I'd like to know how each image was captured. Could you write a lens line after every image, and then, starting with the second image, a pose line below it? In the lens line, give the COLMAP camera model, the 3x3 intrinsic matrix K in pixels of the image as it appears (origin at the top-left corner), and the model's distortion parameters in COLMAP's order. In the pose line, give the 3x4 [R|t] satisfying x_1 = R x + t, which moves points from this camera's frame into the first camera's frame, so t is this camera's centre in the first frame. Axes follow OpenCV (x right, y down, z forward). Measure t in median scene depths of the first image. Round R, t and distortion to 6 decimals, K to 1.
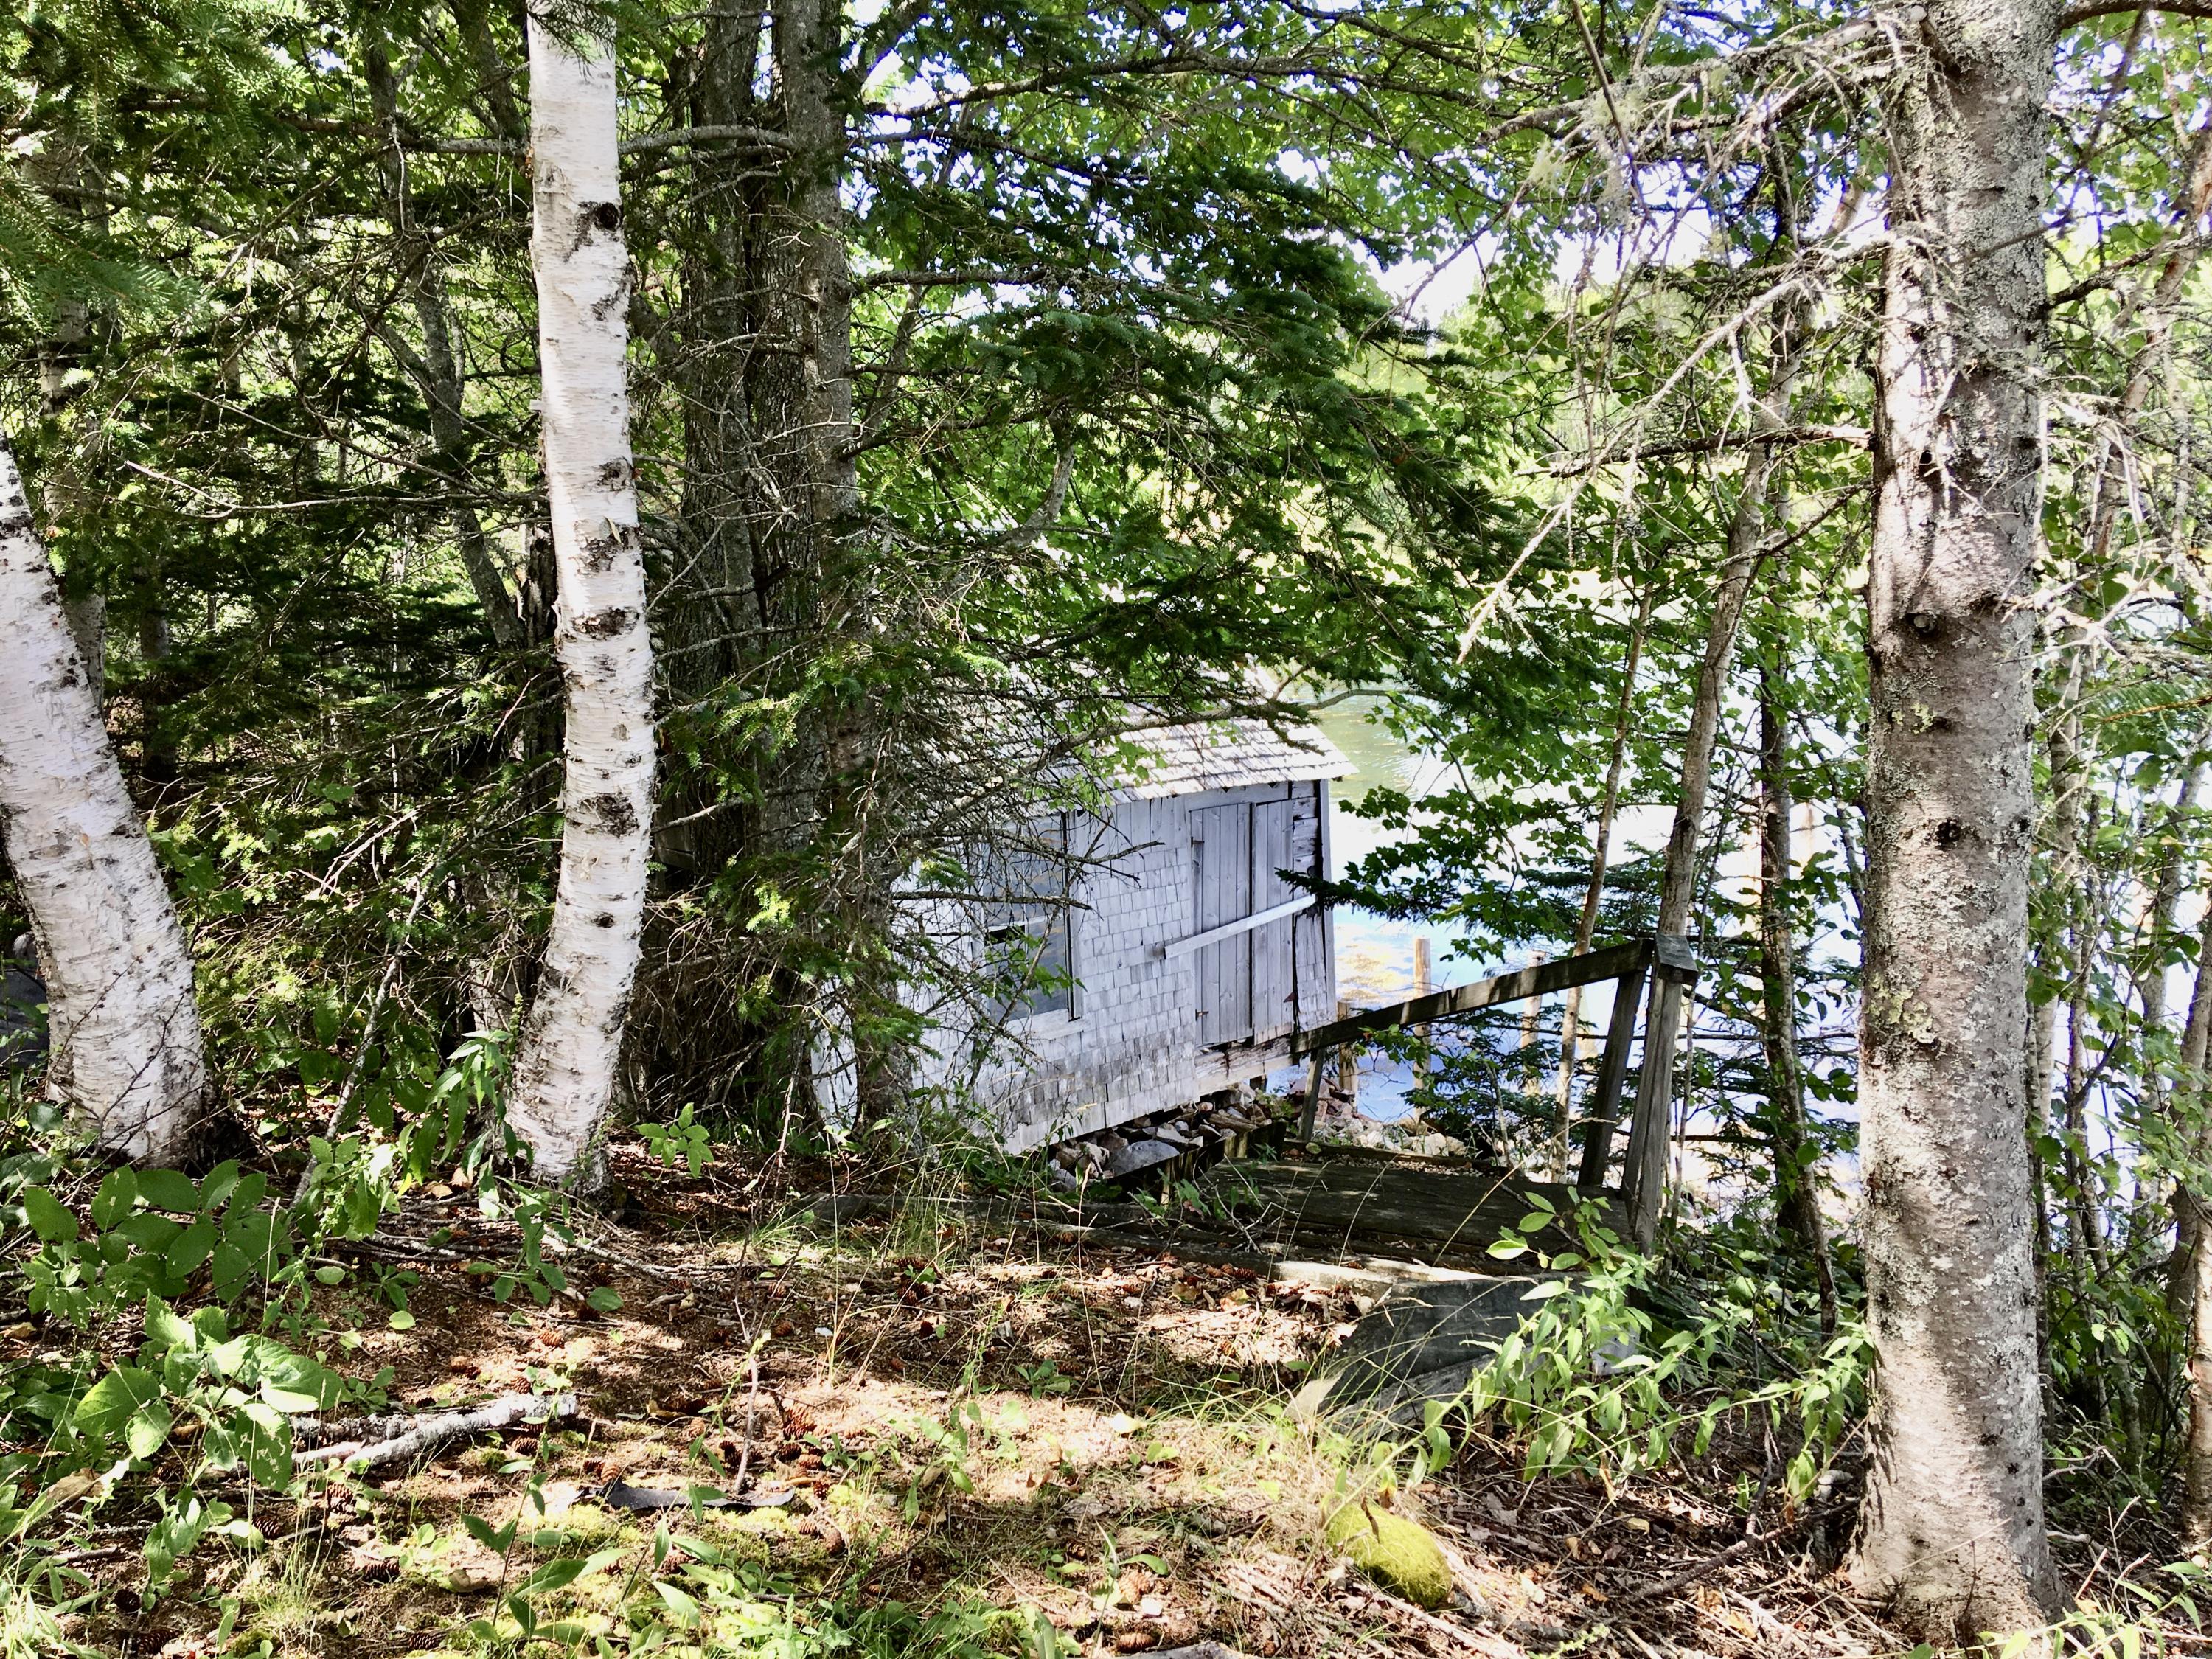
lens RADIAL K [[1874.8, 0, 1106.0], [0, 1874.8, 829.5], [0, 0, 1]] dist [0.038346, 0.002995]
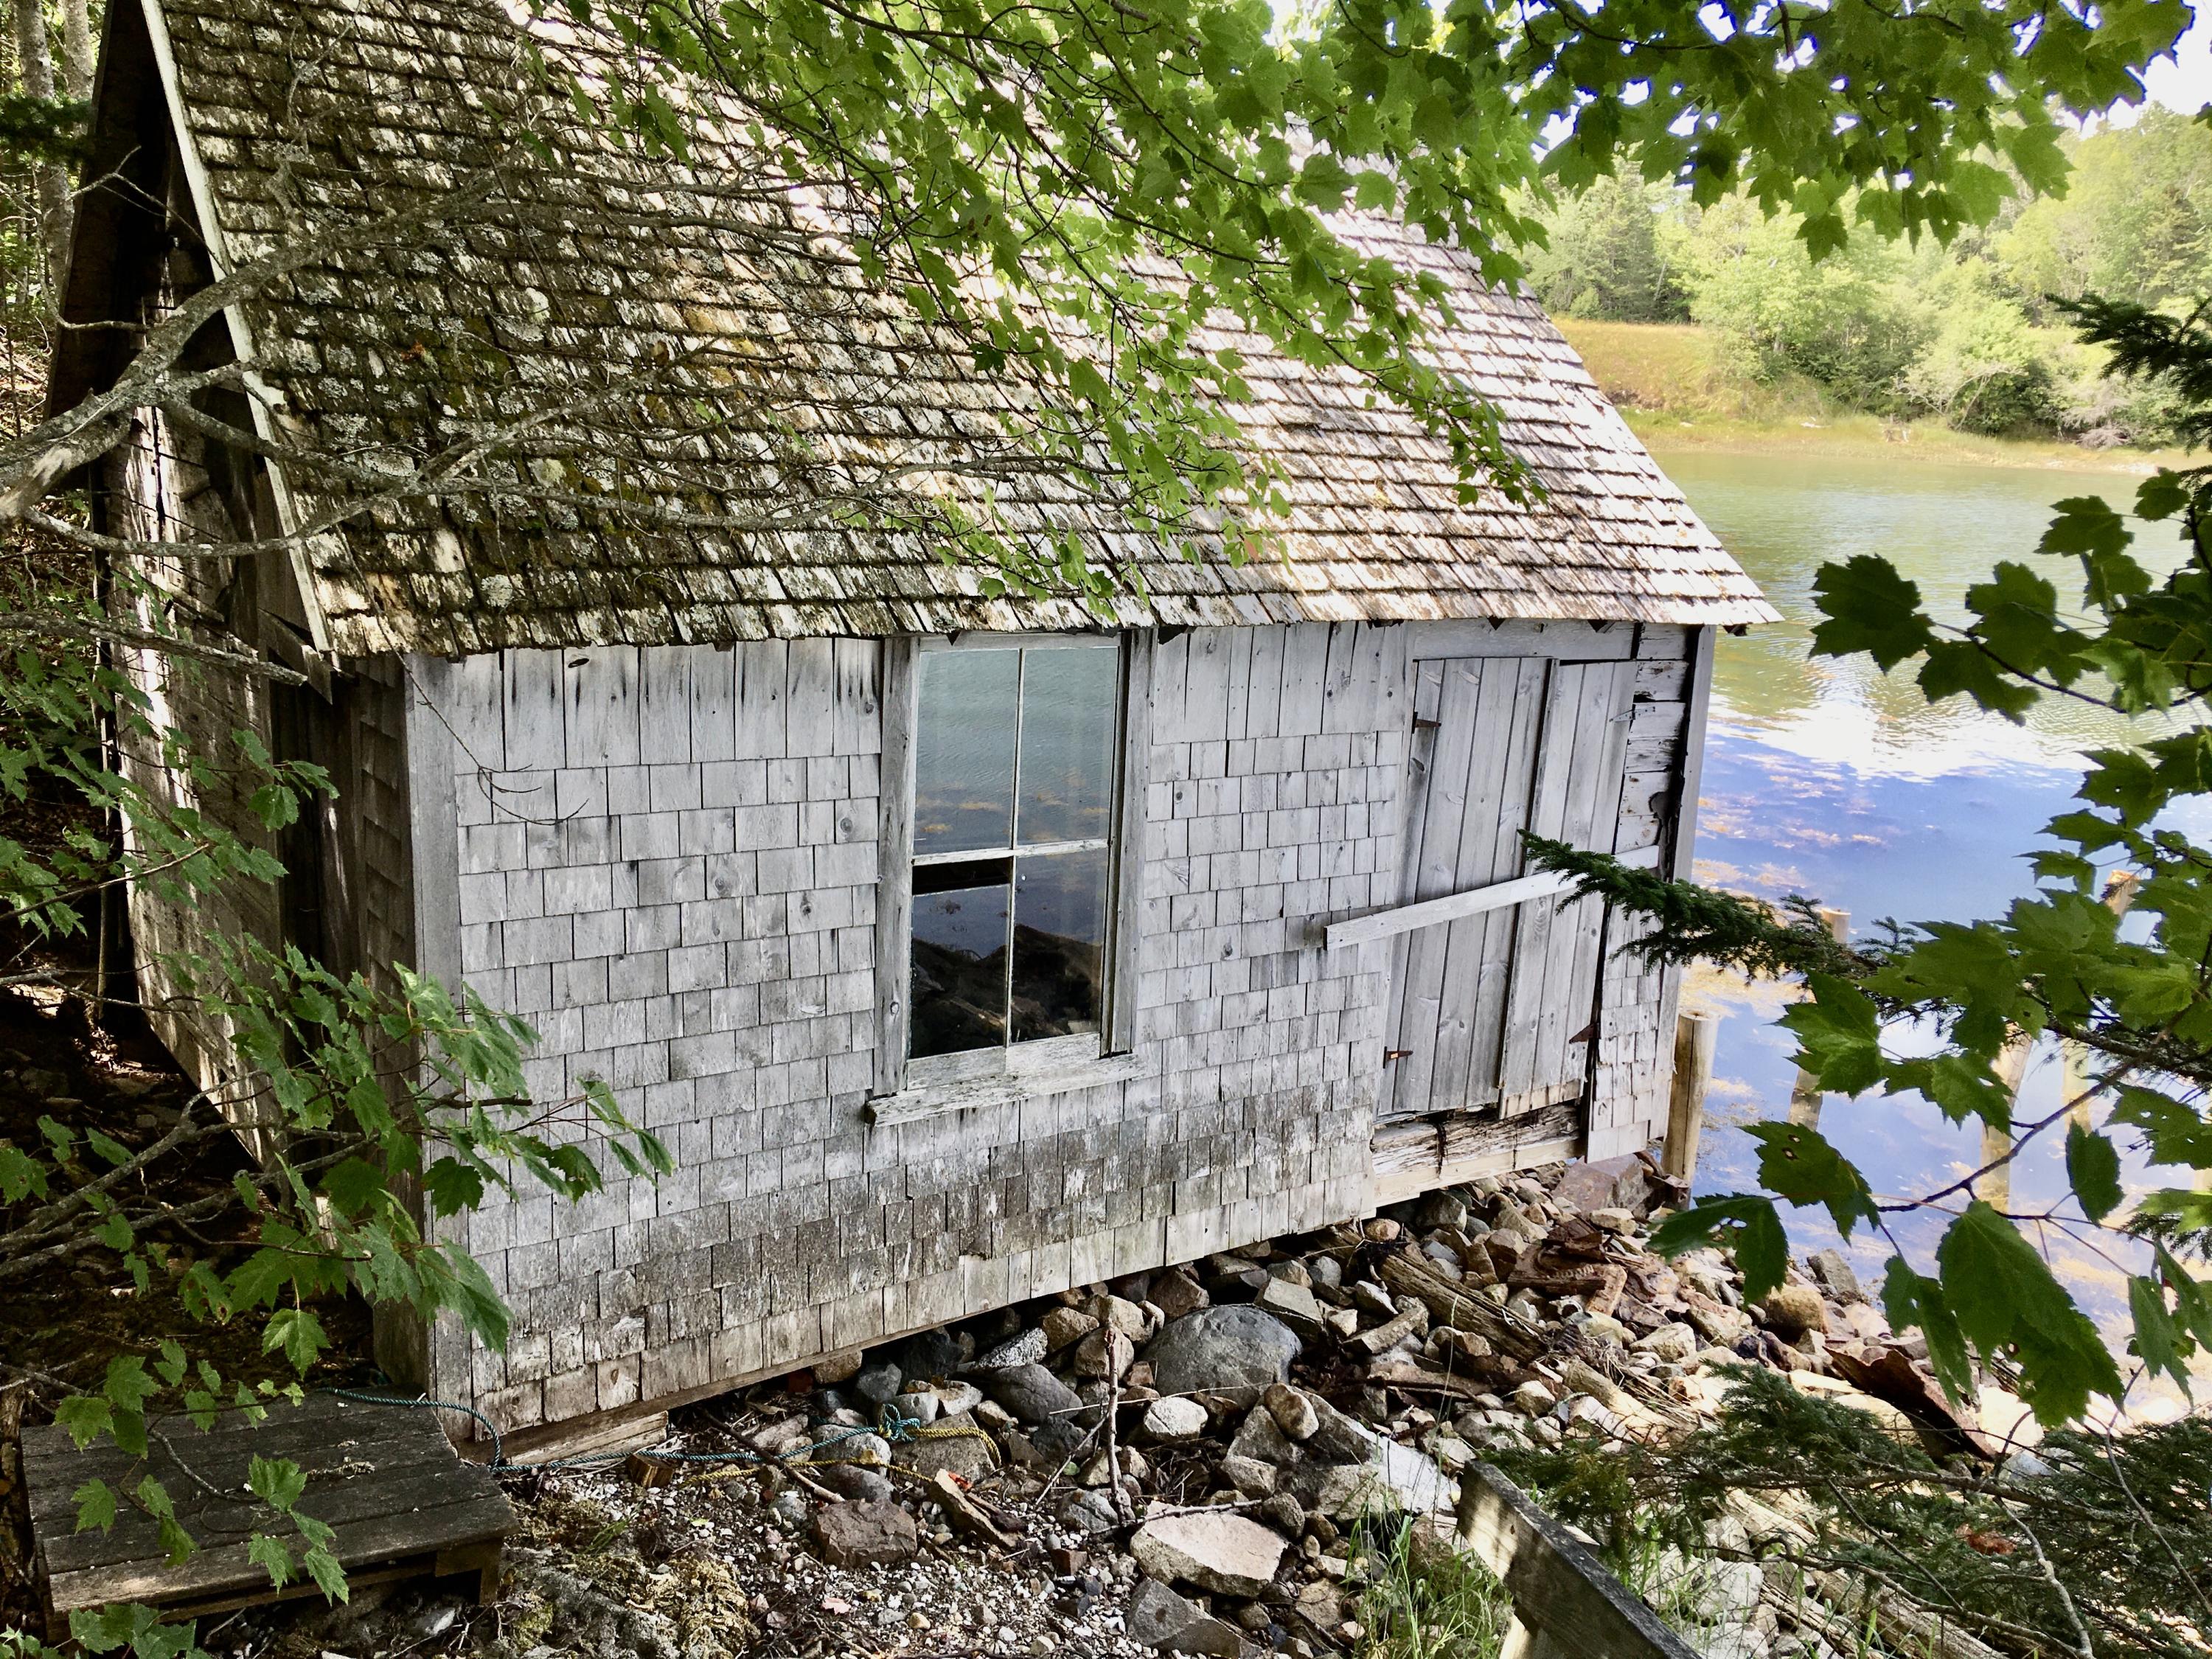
lens RADIAL K [[1834.0, 0, 1106.0], [0, 1834.0, 829.5], [0, 0, 1]] dist [0.114513, -0.000040]
pose [[0.975906, 0.121560, -0.181194, 0.057203], [-0.105783, 0.989901, 0.094367, -0.002634], [0.190835, -0.072926, 0.978909, 0.492648]]
